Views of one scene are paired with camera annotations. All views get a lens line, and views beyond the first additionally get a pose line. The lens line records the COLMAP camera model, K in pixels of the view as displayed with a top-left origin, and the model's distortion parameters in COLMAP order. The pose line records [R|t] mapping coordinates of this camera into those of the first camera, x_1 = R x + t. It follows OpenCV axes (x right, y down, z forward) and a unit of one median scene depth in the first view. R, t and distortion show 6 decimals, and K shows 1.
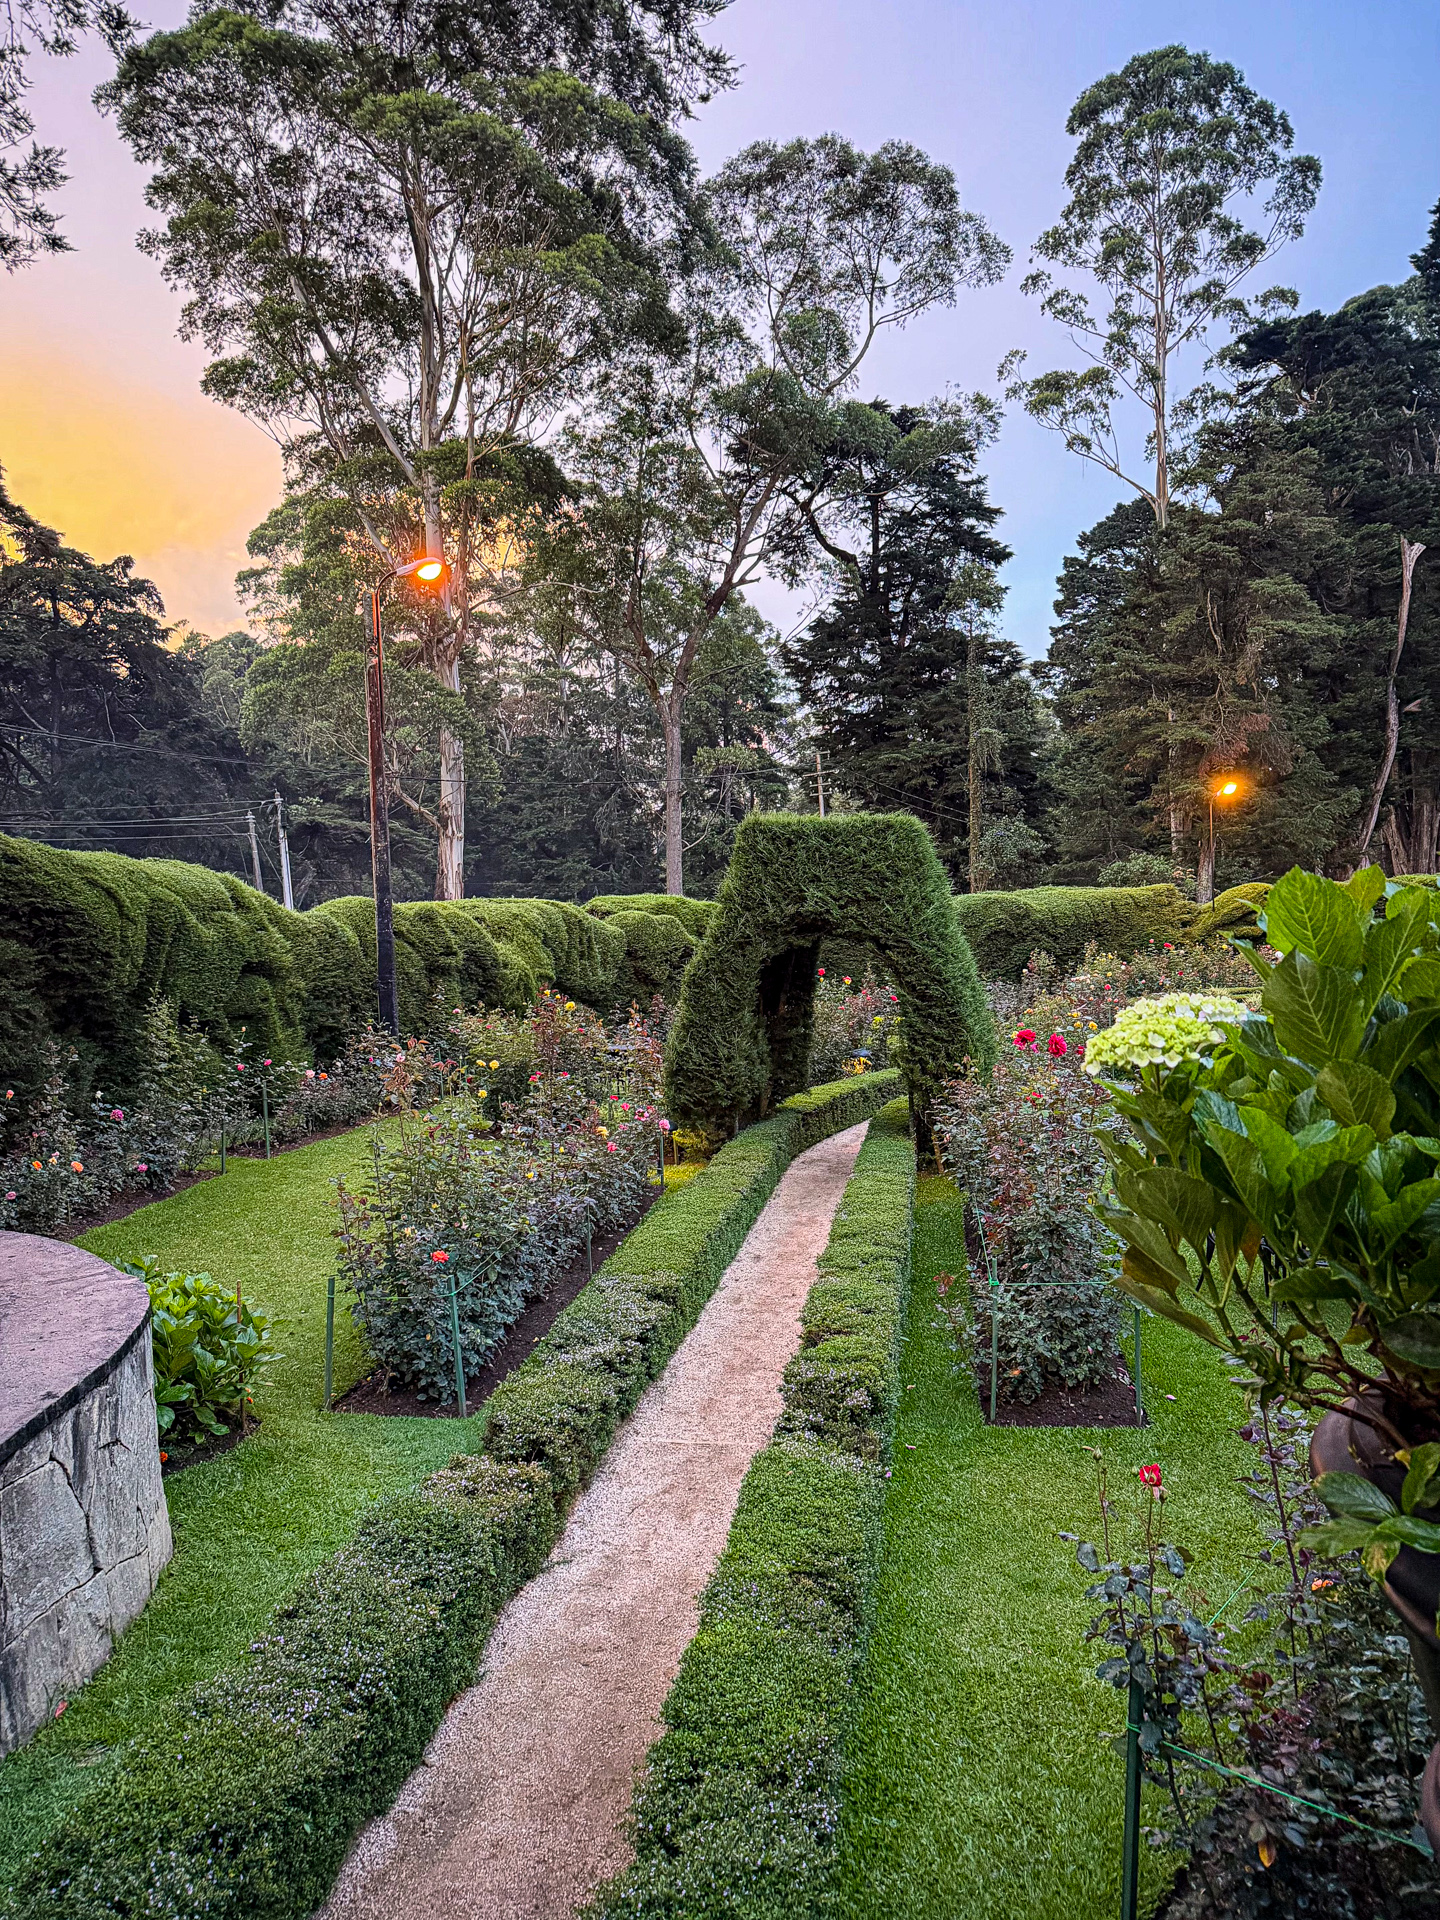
lens RADIAL K [[1417.2, 0, 720.0], [0, 1417.2, 960.0], [0, 0, 1]] dist [-0.025575, 0.042924]
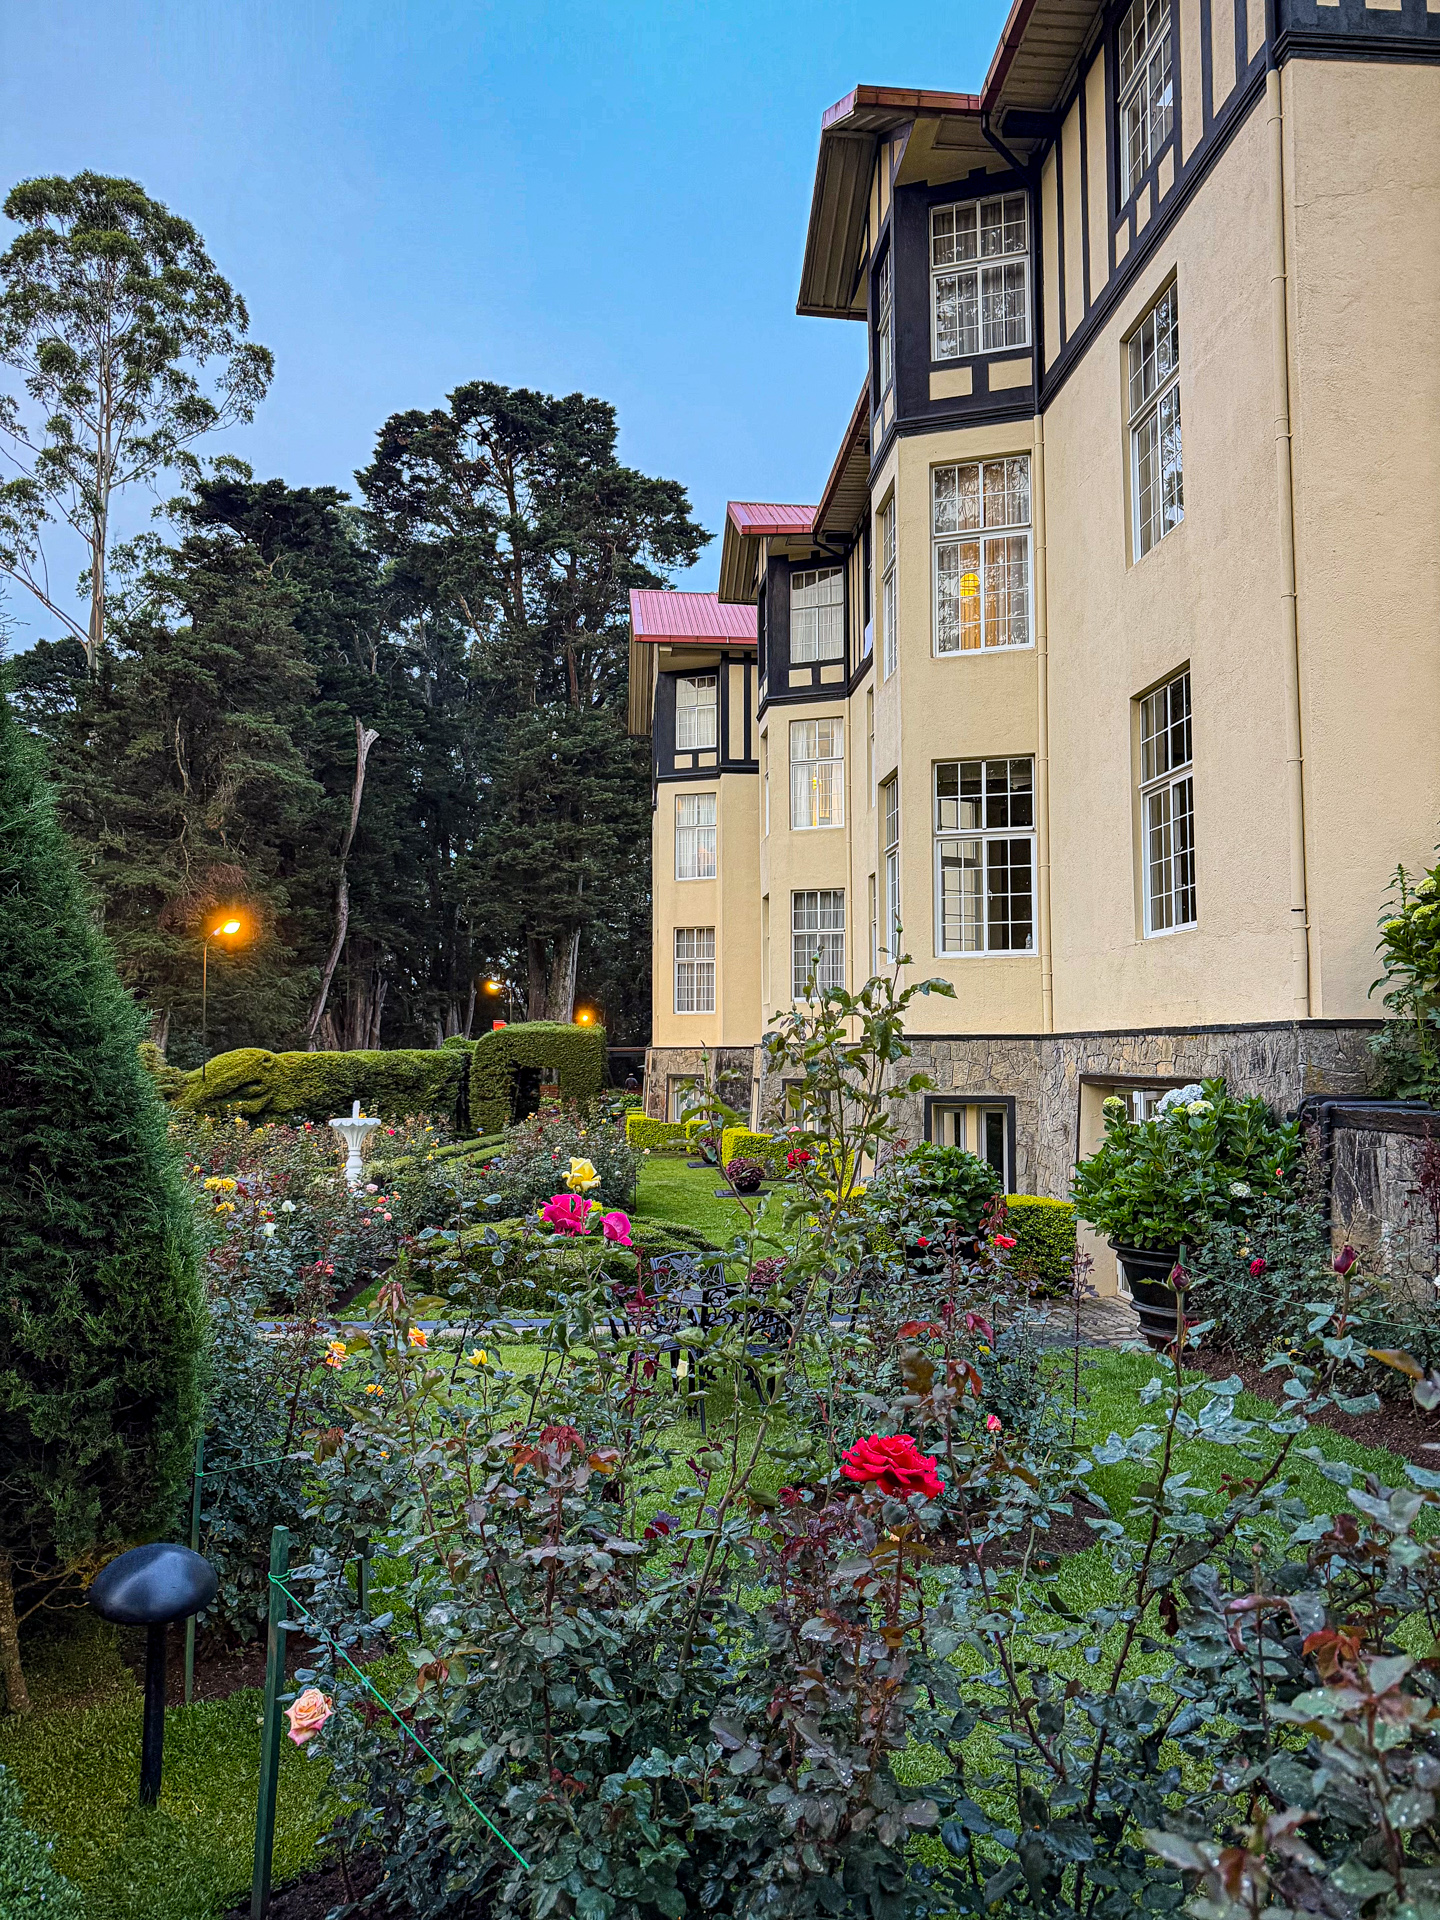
lens RADIAL K [[1417.2, 0, 720.0], [0, 1417.2, 960.0], [0, 0, 1]] dist [-0.025575, 0.042924]
pose [[0.728979, 0.083166, 0.679465, 0.009739], [0.018198, 0.989887, -0.140686, 0.006976], [-0.684294, 0.114922, 0.720094, 0.110452]]
